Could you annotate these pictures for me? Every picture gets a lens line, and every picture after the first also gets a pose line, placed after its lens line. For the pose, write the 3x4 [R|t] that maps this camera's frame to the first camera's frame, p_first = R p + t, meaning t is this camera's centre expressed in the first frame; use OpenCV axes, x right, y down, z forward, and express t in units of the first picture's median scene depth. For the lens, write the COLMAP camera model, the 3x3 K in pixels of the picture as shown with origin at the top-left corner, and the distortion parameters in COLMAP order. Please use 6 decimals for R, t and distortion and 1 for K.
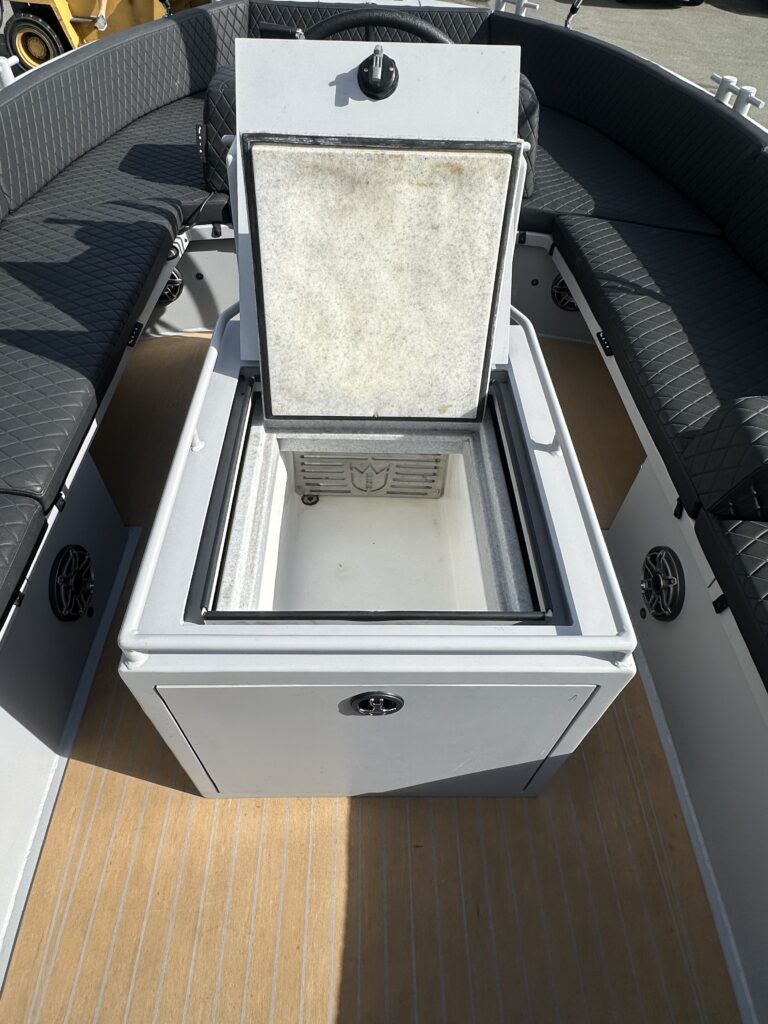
lens RADIAL K [[588.2, 0, 384.0], [0, 588.2, 512.0], [0, 0, 1]] dist [0.021041, 0.000358]
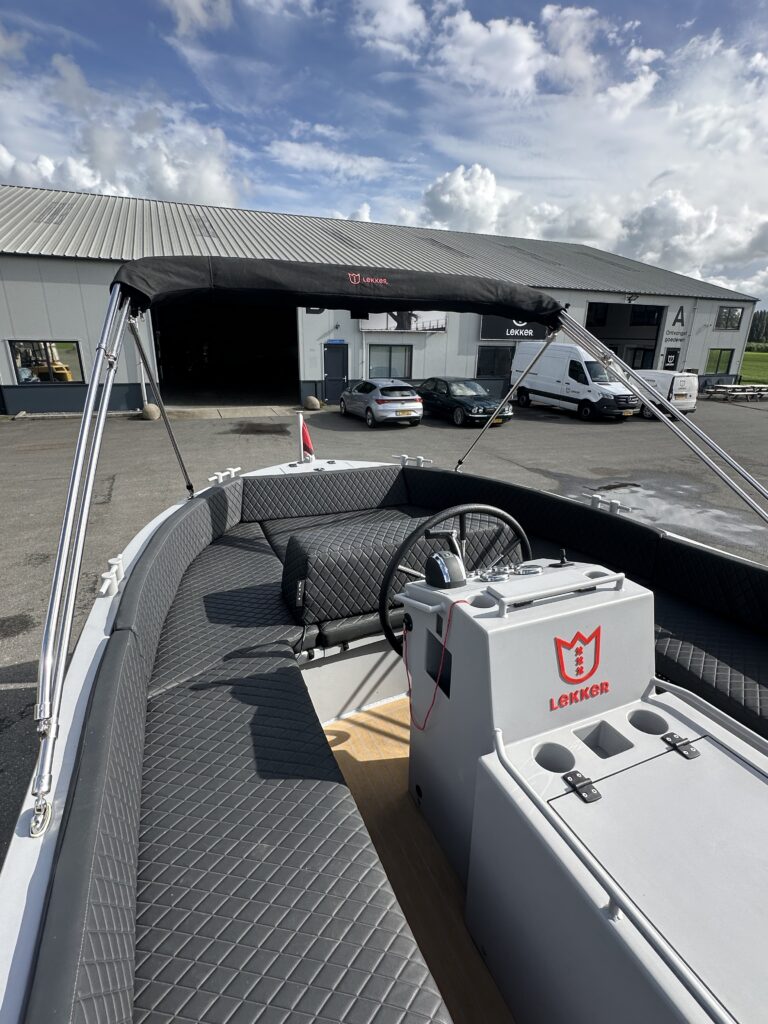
lens RADIAL K [[508.9, 0, 384.0], [0, 508.9, 512.0], [0, 0, 1]] dist [0.000237, 0.000359]
pose [[0.928885, -0.138153, 0.343638, -0.458268], [0.296579, 0.833202, -0.466708, -0.201410], [-0.221843, 0.535433, 0.814921, 0.002477]]
